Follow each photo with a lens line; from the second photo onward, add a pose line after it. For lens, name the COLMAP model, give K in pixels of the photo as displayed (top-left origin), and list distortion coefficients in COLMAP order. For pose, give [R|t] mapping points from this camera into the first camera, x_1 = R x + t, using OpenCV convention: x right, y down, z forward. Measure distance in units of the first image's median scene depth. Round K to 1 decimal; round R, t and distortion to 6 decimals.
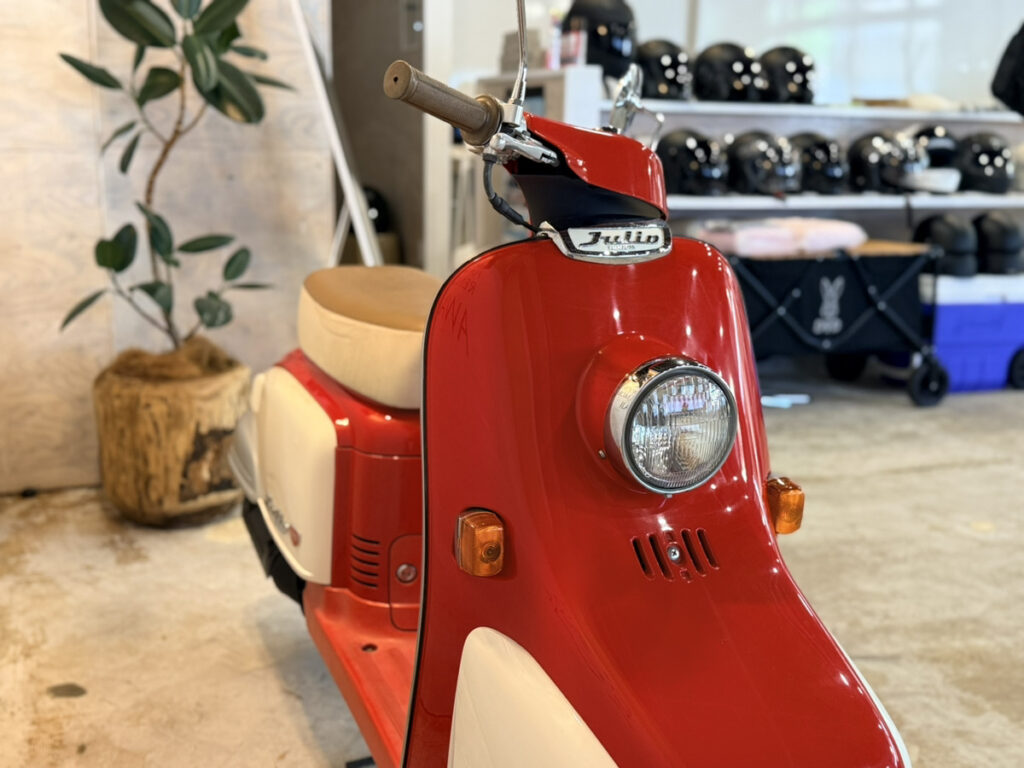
lens RADIAL K [[1124.8, 0, 512.1], [0, 1124.8, 329.4], [0, 0, 1]] dist [0.114432, -0.278035]
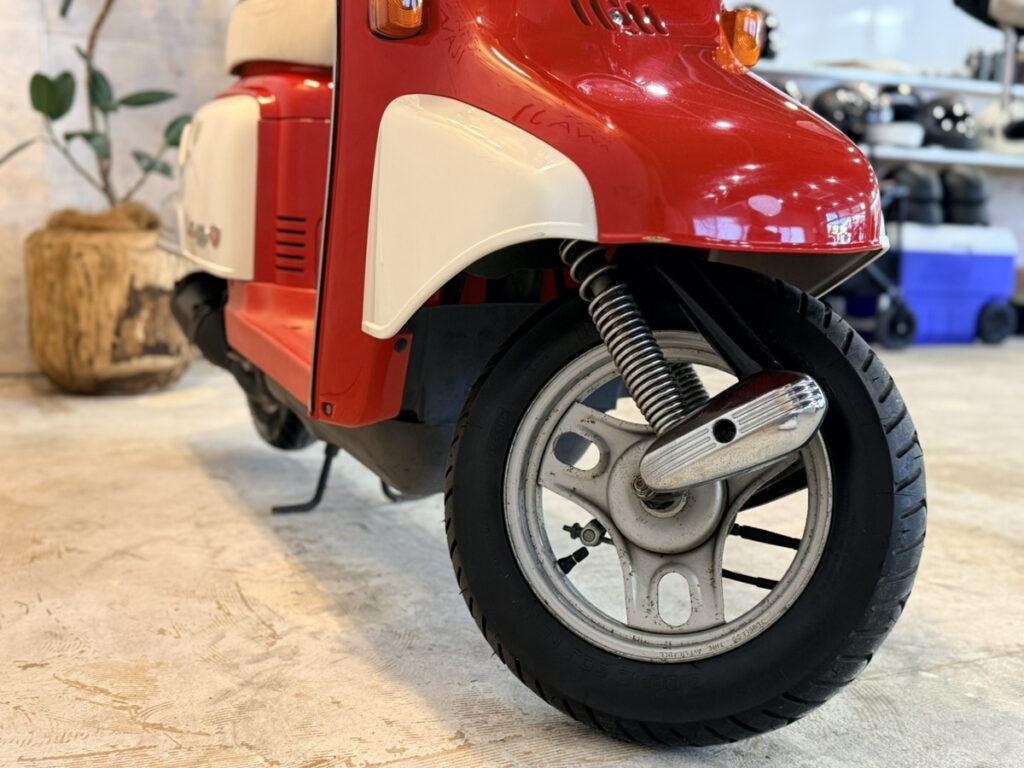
lens RADIAL K [[1114.7, 0, 519.9], [0, 1114.7, 409.8], [0, 0, 1]] dist [0.074421, -0.226964]
pose [[0.999589, 0.004456, 0.028321, 0.019199], [-0.002367, 0.997301, -0.073388, 0.258681], [-0.028571, 0.073291, 0.996901, 0.067204]]
